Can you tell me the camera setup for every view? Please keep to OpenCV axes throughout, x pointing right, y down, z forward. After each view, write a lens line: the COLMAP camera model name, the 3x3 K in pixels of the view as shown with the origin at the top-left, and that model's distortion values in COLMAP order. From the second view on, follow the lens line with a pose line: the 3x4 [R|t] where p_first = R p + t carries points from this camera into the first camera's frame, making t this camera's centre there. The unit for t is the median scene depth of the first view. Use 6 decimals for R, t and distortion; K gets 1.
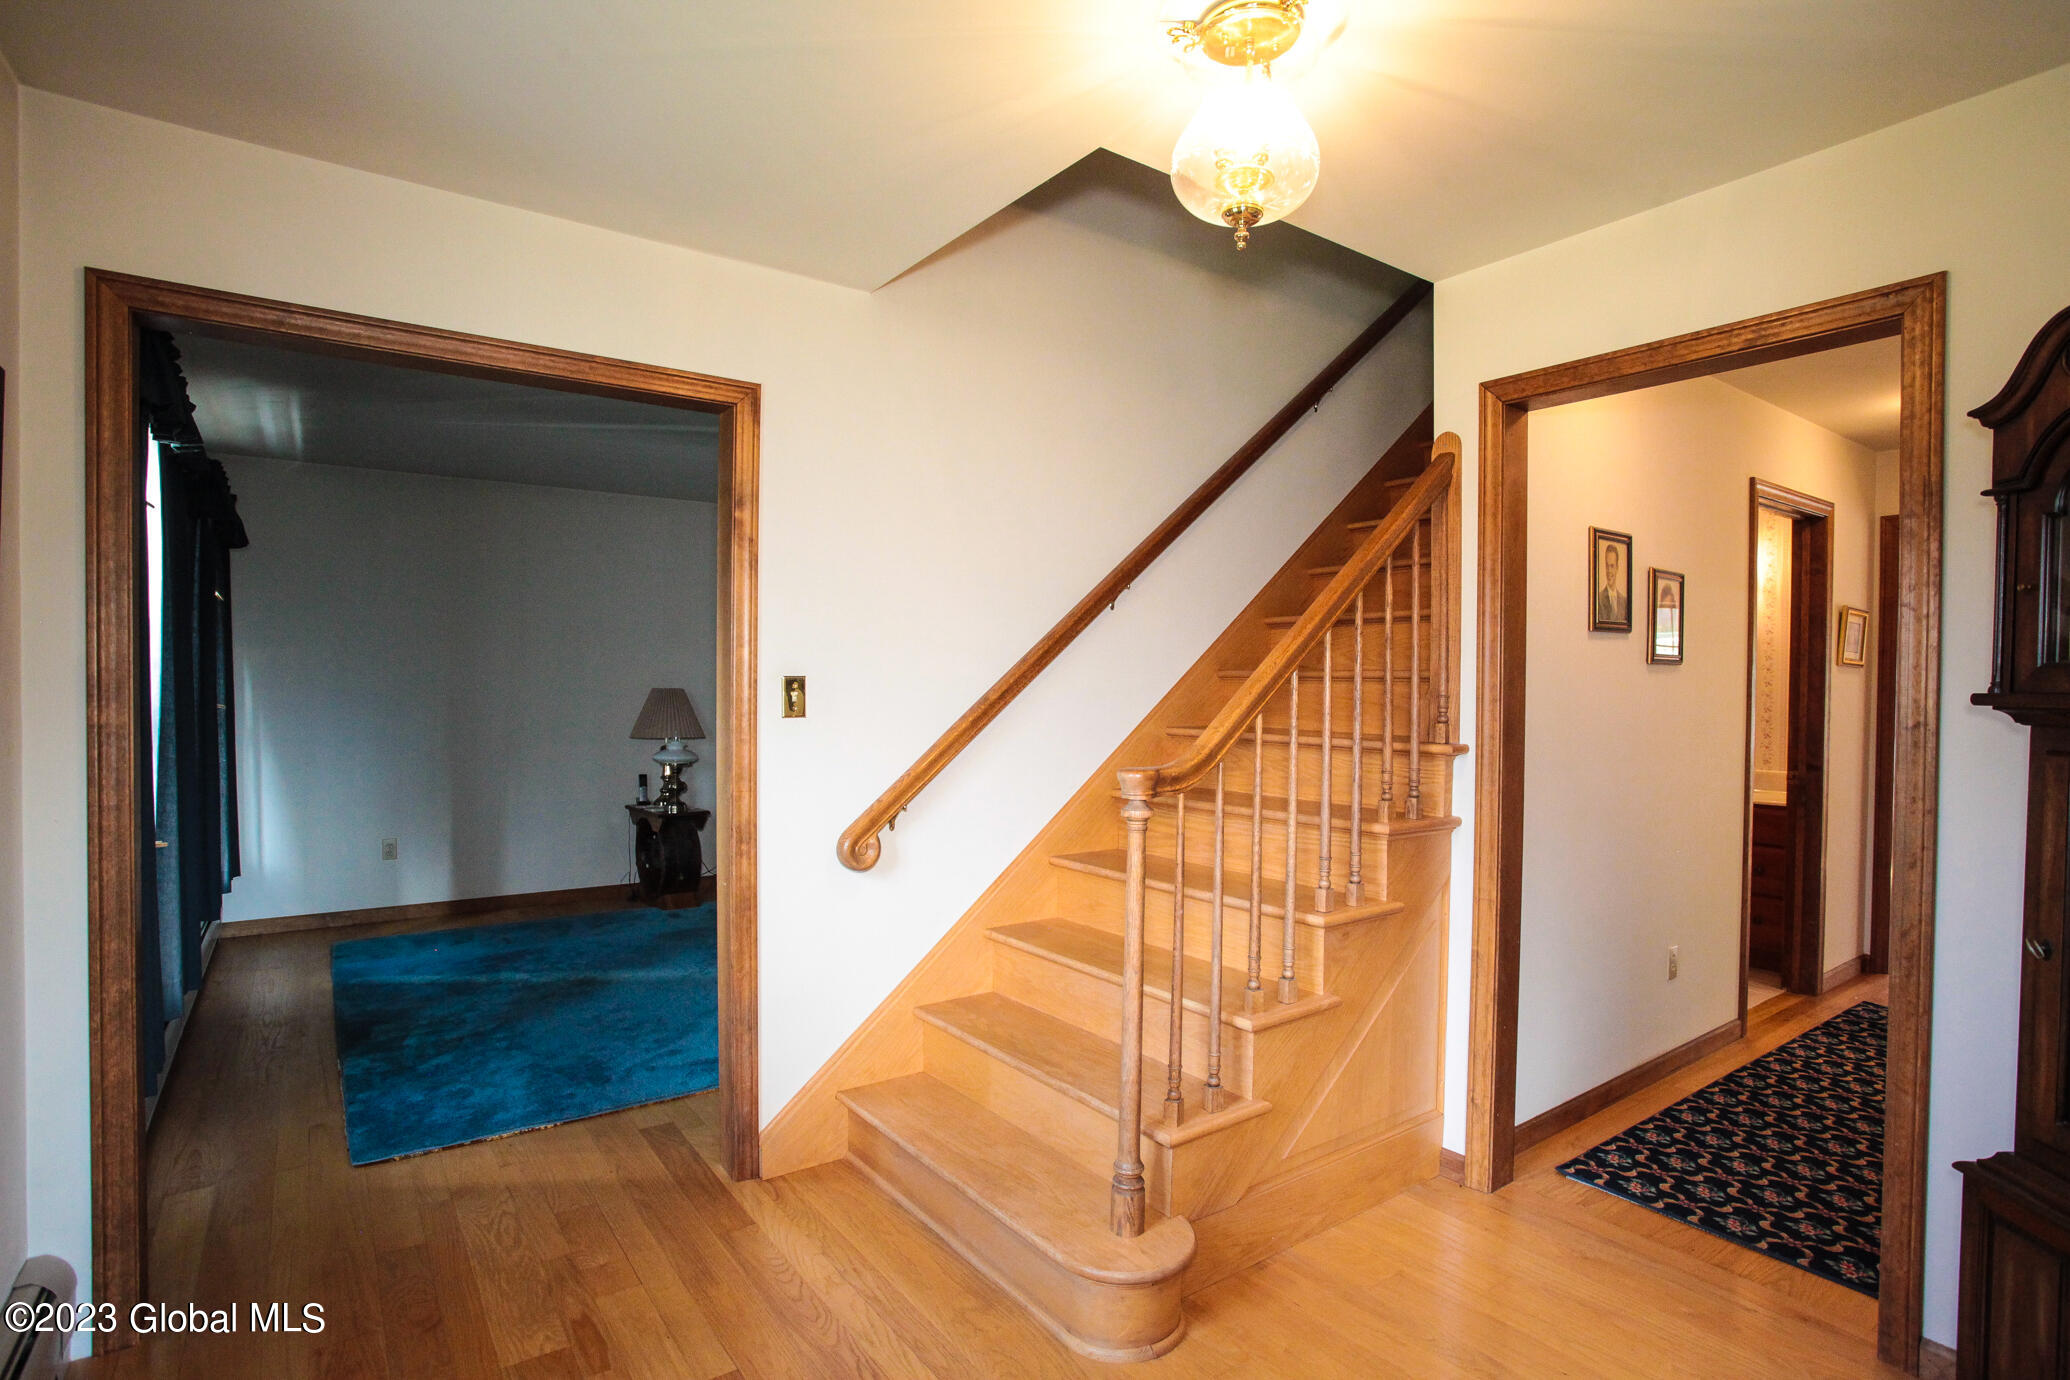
lens RADIAL K [[1043.7, 0, 1028.2], [0, 1043.7, 690.5], [0, 0, 1]] dist [-0.072432, 0.034341]
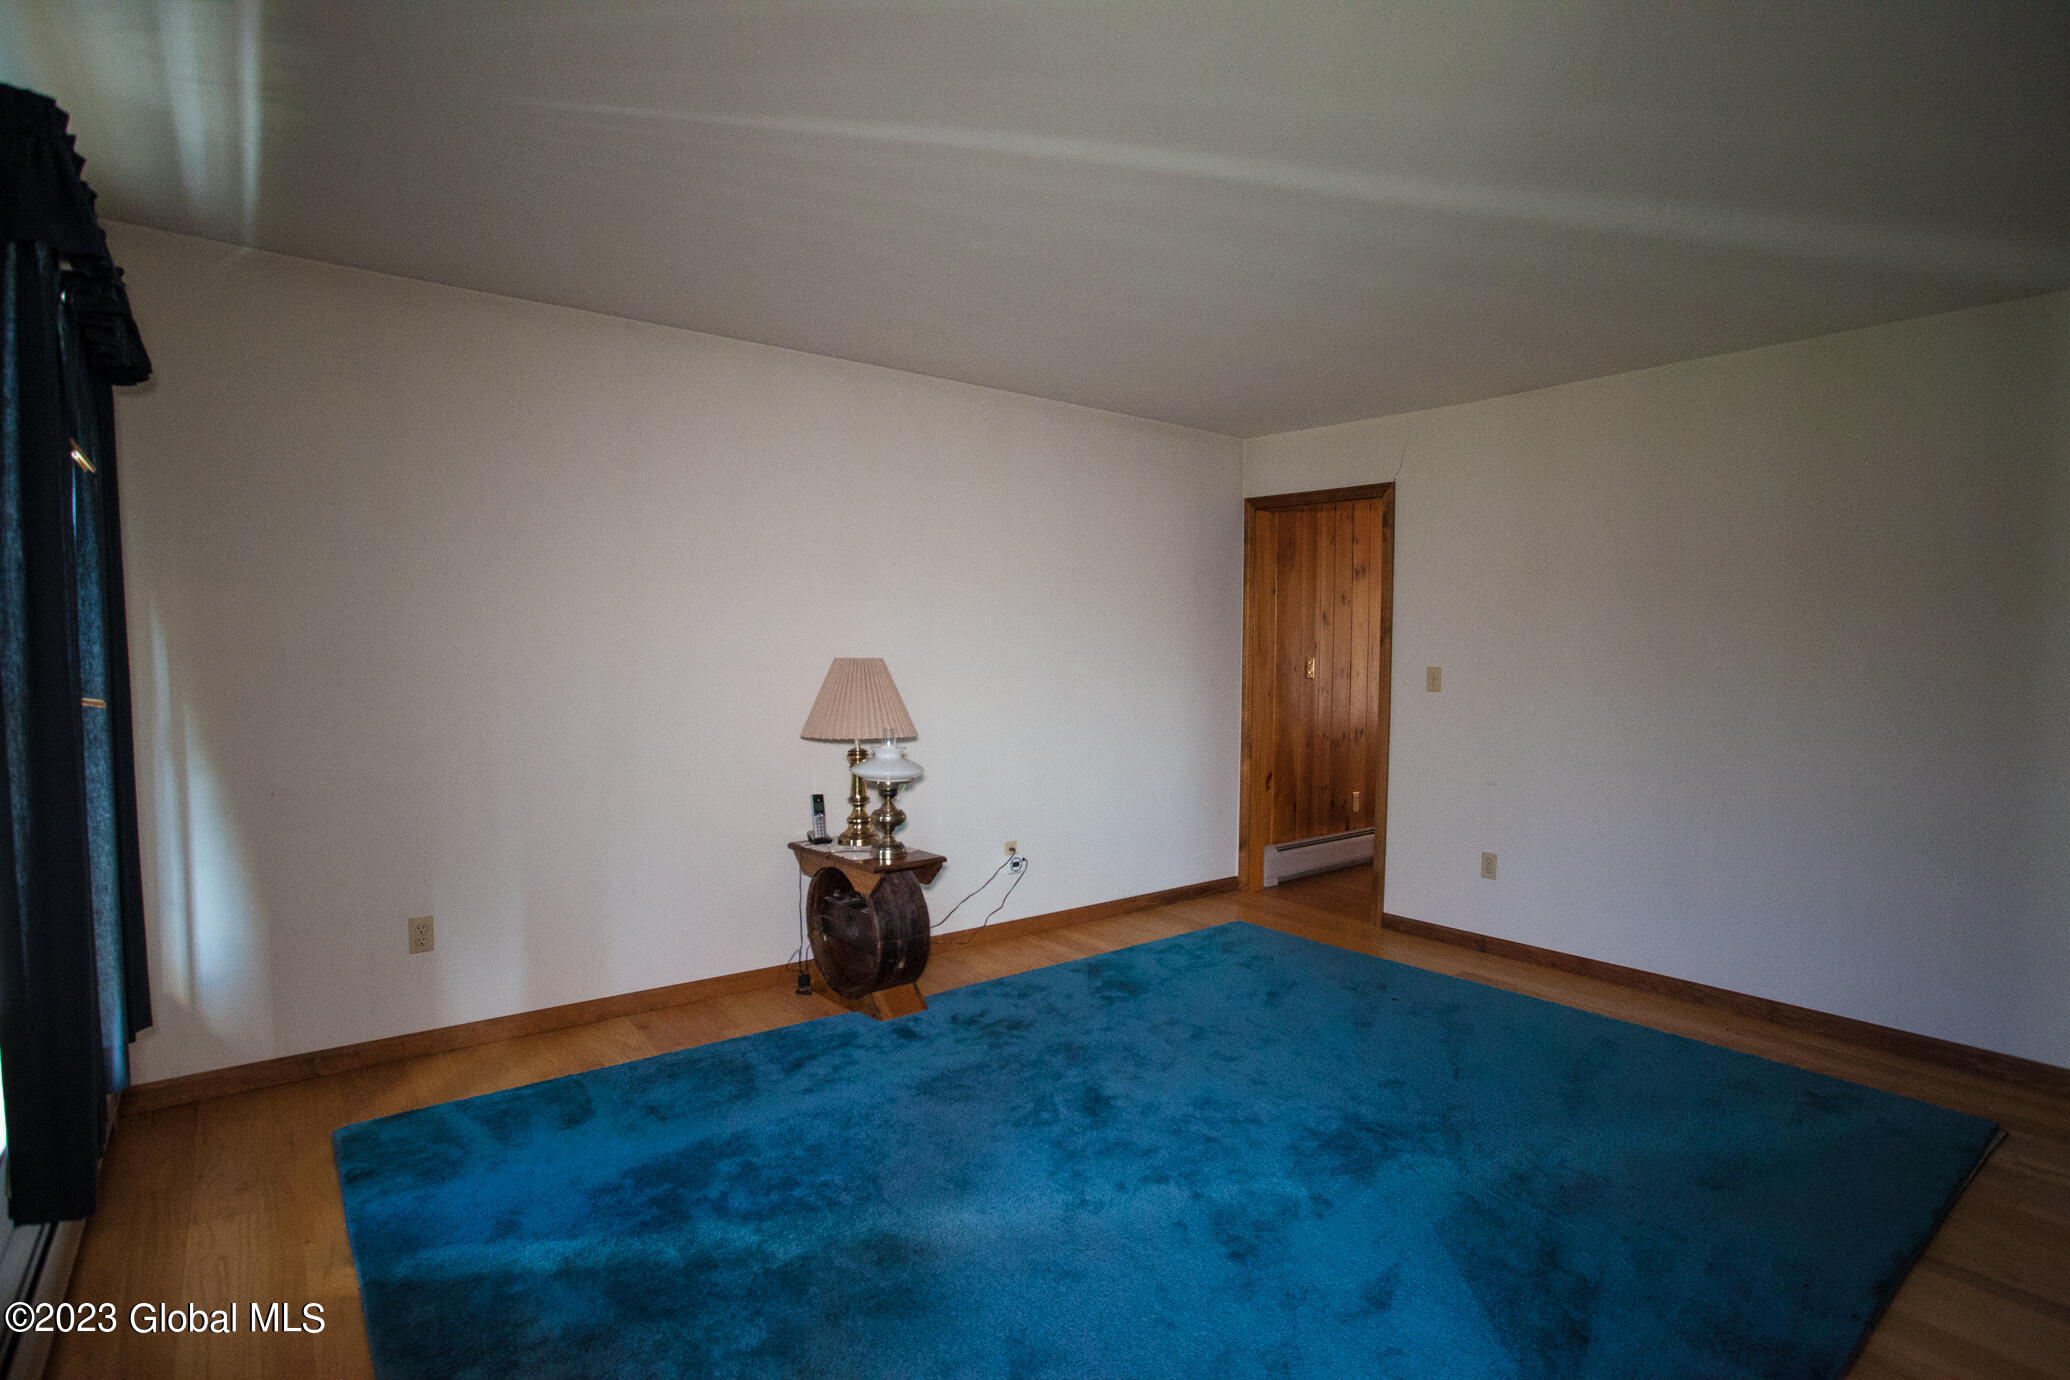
lens RADIAL K [[1043.7, 0, 1028.2], [0, 1043.7, 690.5], [0, 0, 1]] dist [-0.072432, 0.034341]
pose [[0.998821, 0.001735, 0.048521, -0.294442], [-0.003424, 0.999391, 0.034740, -0.005308], [-0.048431, -0.034865, 0.998218, 0.387997]]
